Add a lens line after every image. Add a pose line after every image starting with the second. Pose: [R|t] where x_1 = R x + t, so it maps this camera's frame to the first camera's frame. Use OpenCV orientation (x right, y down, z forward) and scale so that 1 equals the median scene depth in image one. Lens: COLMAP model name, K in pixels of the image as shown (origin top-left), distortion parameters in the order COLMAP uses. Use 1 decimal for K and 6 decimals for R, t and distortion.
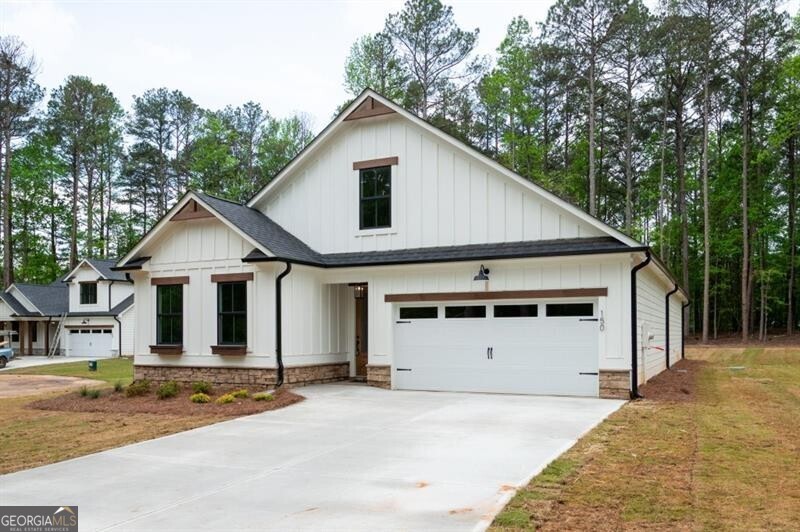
lens RADIAL K [[660.4, 0, 401.3], [0, 660.4, 281.4], [0, 0, 1]] dist [-0.003051, -0.002065]
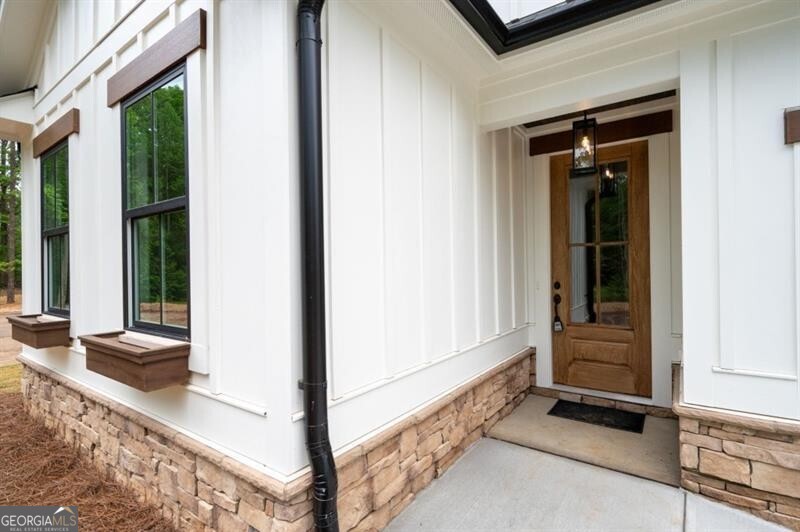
lens RADIAL K [[390.4, 0, 400.0], [0, 390.4, 266.0], [0, 0, 1]] dist [0.002494, 0.000152]
pose [[0.987967, -0.011826, -0.154213, -0.137487], [0.023973, 0.996732, 0.077145, 0.059505], [0.152796, -0.079913, 0.985021, 0.860574]]
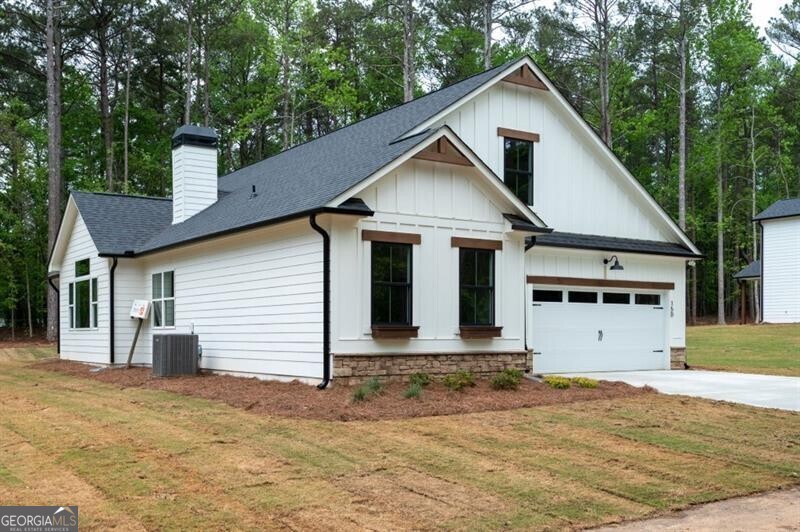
lens RADIAL K [[889.3, 0, 400.0], [0, 889.3, 266.0], [0, 0, 1]] dist [0.008734, 0.003832]
pose [[0.485438, 0.069887, 0.871473, -1.263974], [-0.074194, 0.996497, -0.038584, 0.071418], [-0.871117, -0.045928, 0.488923, 0.542026]]
